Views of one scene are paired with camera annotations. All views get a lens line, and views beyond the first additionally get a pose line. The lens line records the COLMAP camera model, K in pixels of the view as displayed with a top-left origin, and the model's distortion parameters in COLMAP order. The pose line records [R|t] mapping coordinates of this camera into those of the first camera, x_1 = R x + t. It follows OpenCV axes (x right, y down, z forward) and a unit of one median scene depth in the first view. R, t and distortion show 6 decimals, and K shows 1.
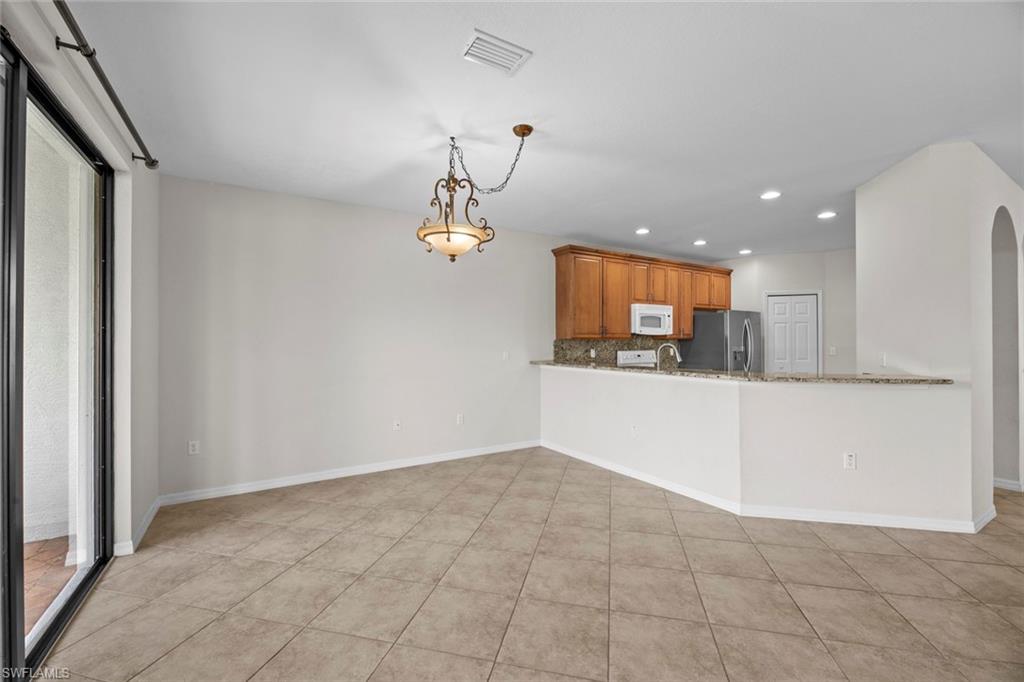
lens RADIAL K [[419.9, 0, 512.0], [0, 419.9, 341.0], [0, 0, 1]] dist [-0.002037, -0.000274]
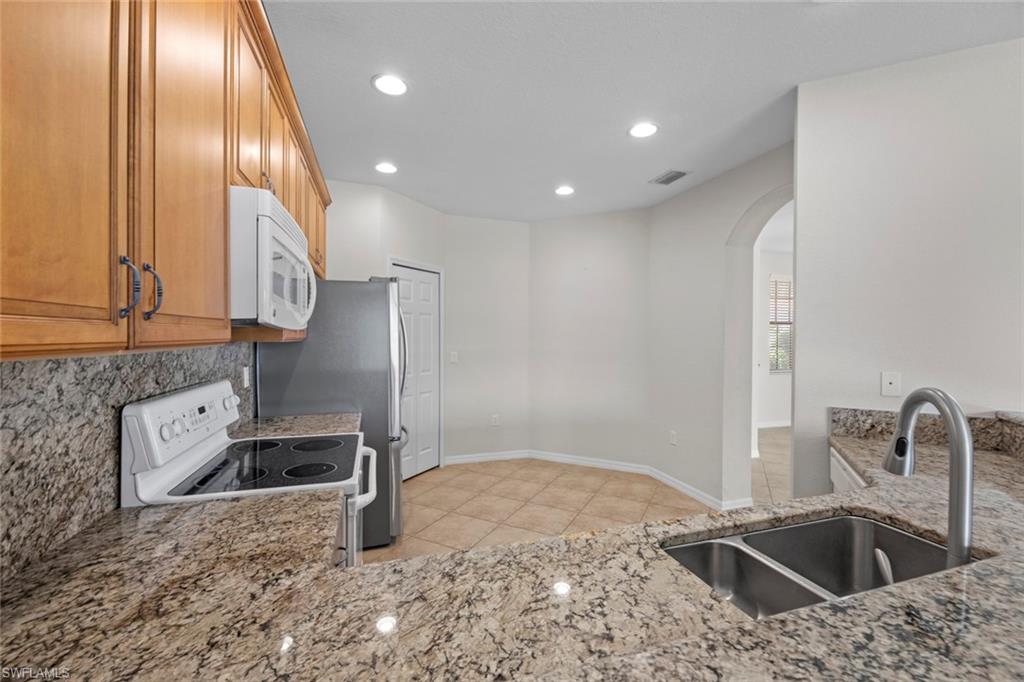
lens RADIAL K [[432.6, 0, 510.9], [0, 432.6, 336.0], [0, 0, 1]] dist [-0.002489, -0.000608]
pose [[0.259843, 0.003875, 0.965643, 0.118111], [-0.005065, 0.999984, -0.002650, -0.011684], [-0.965637, -0.004202, 0.259859, 0.894165]]
